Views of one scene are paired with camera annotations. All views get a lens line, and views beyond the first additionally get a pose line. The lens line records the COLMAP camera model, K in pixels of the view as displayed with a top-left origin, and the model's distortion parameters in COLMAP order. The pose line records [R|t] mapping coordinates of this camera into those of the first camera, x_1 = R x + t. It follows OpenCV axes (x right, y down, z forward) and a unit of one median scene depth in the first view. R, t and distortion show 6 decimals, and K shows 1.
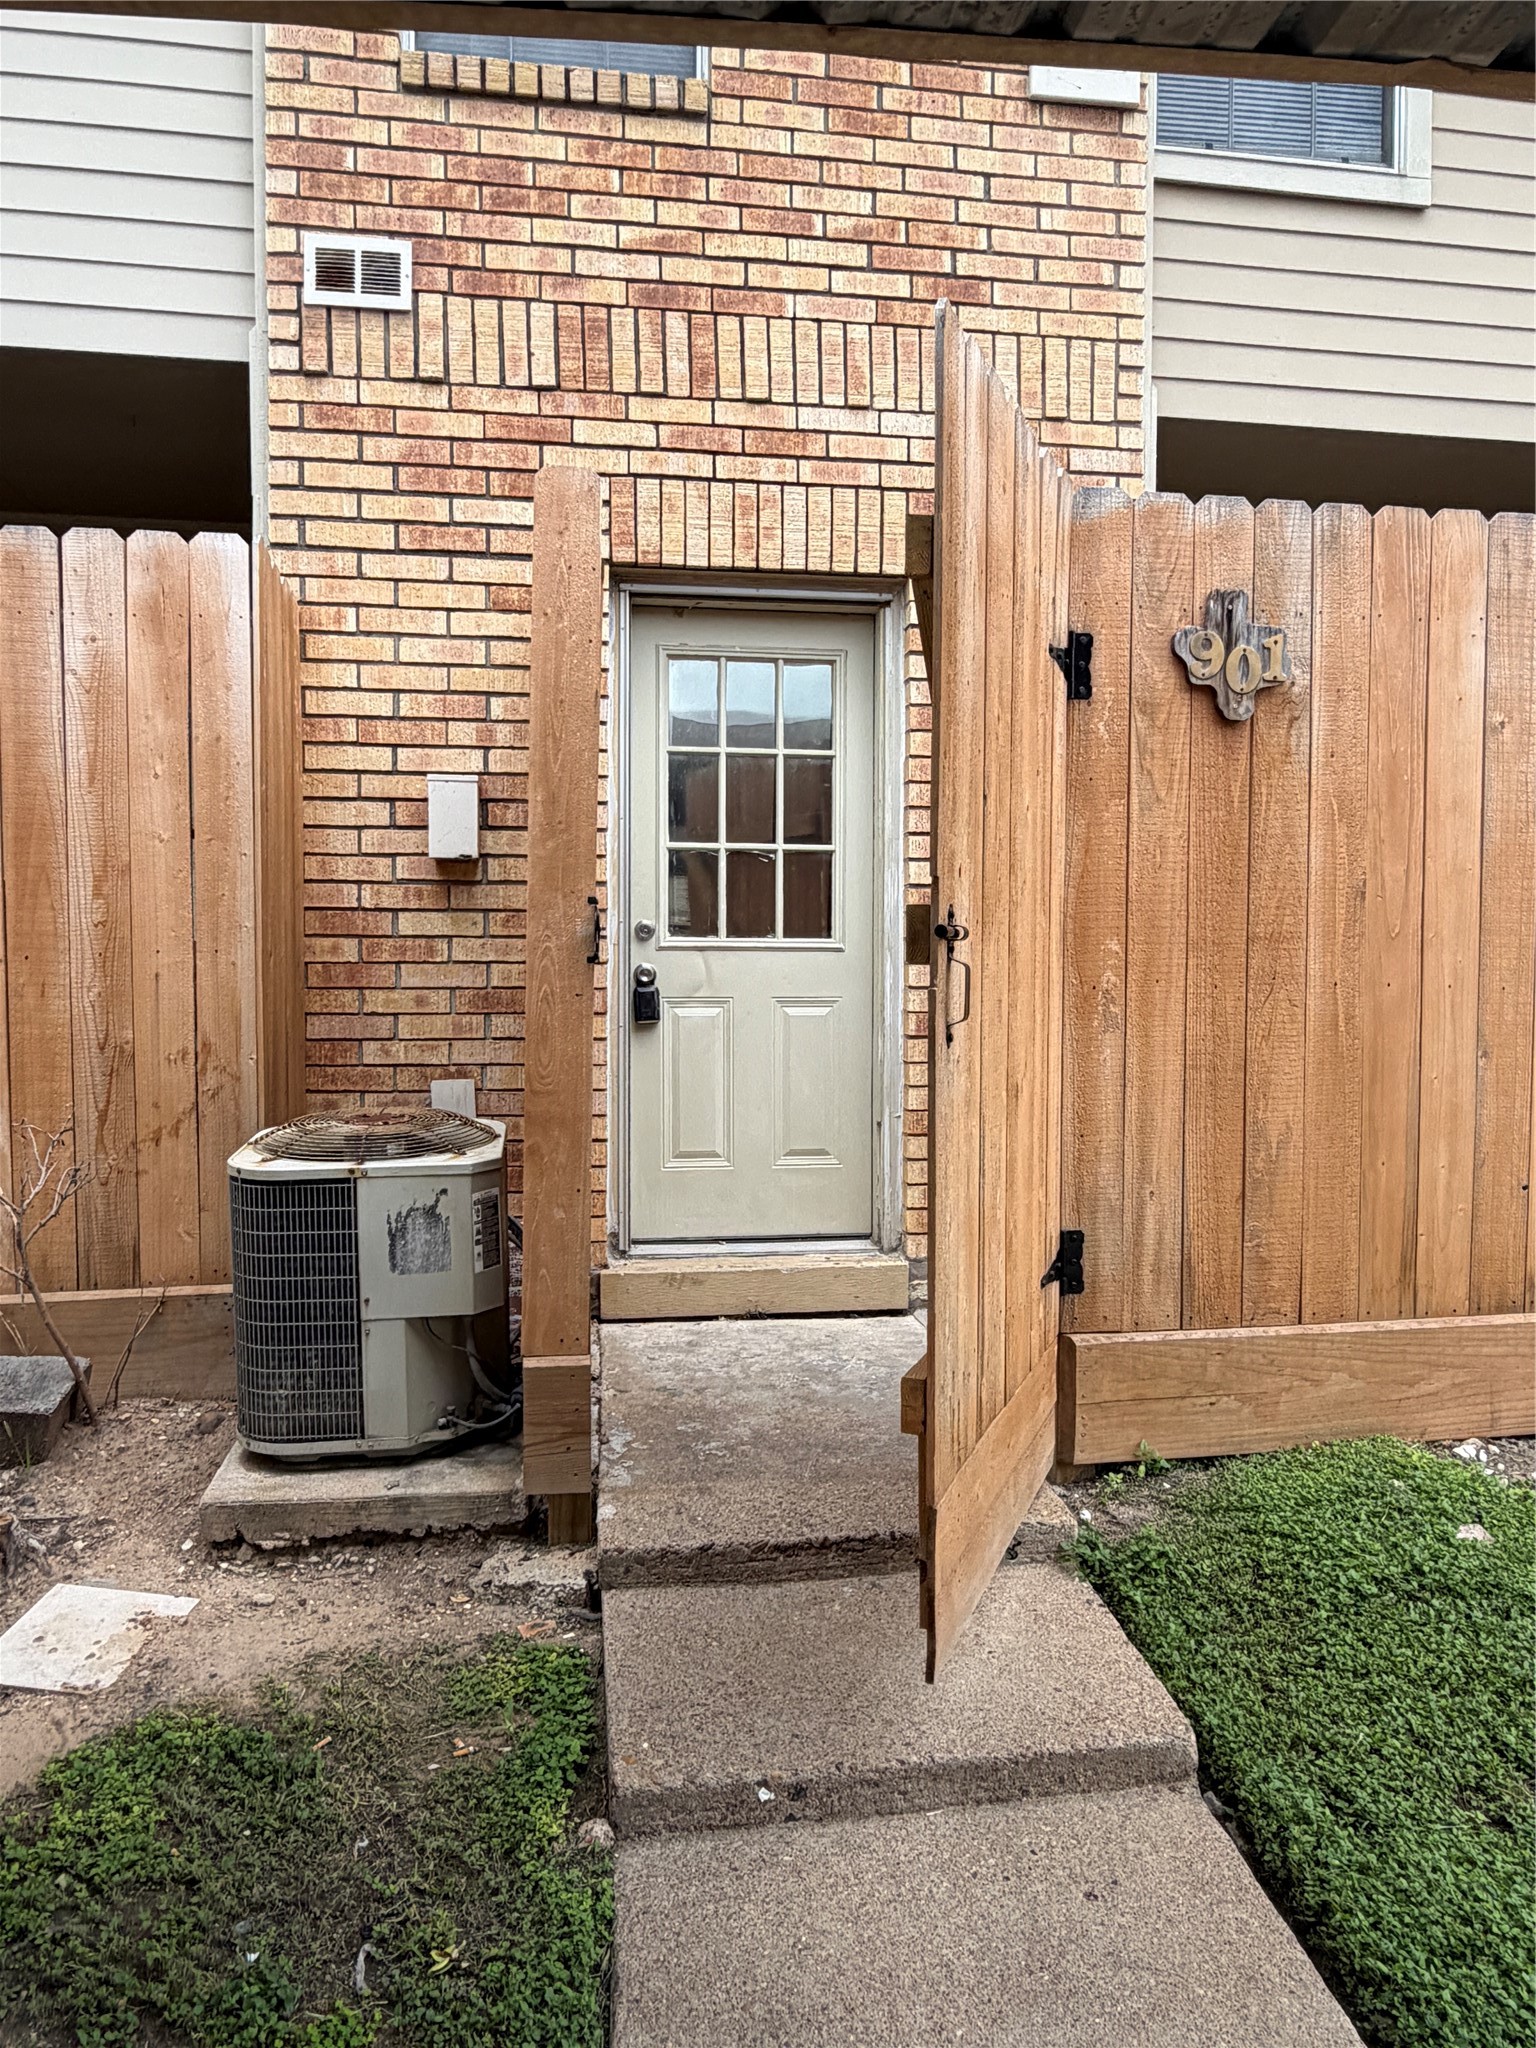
lens RADIAL K [[1370.8, 0, 762.2], [0, 1370.8, 992.9], [0, 0, 1]] dist [0.004403, 0.001814]
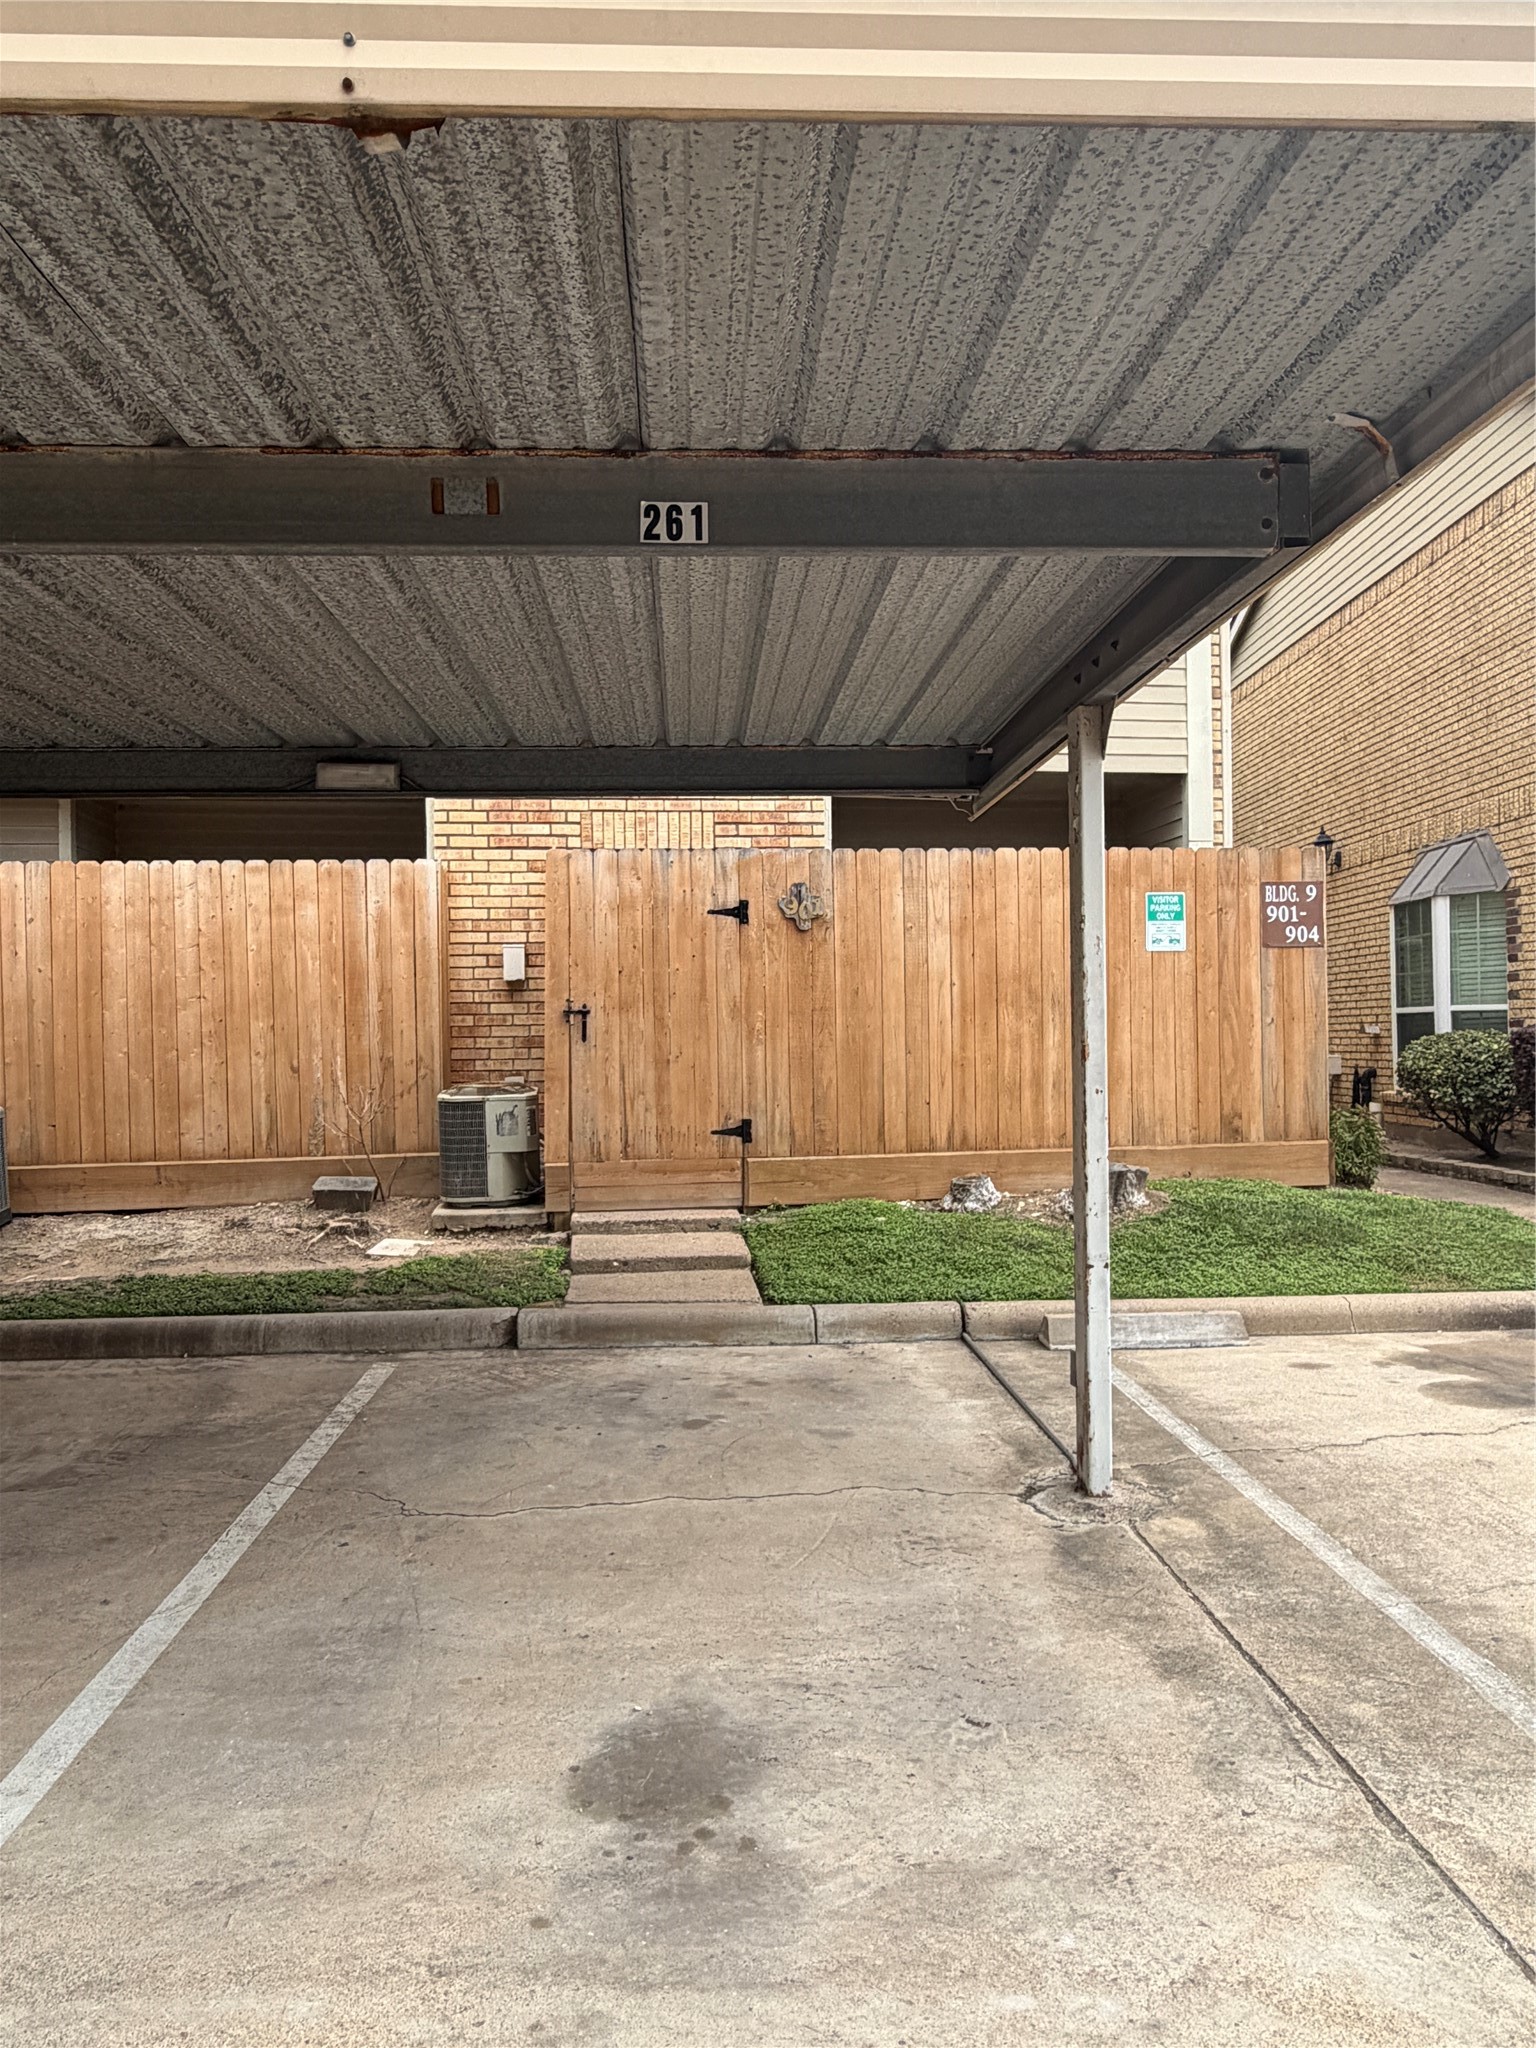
lens RADIAL K [[1475.7, 0, 768.0], [0, 1475.7, 1024.0], [0, 0, 1]] dist [-0.002027, -0.000232]
pose [[0.999478, -0.015603, -0.028298, 0.323573], [0.014660, 0.999340, -0.033235, 0.076798], [0.028797, 0.032803, 0.999047, -1.750763]]
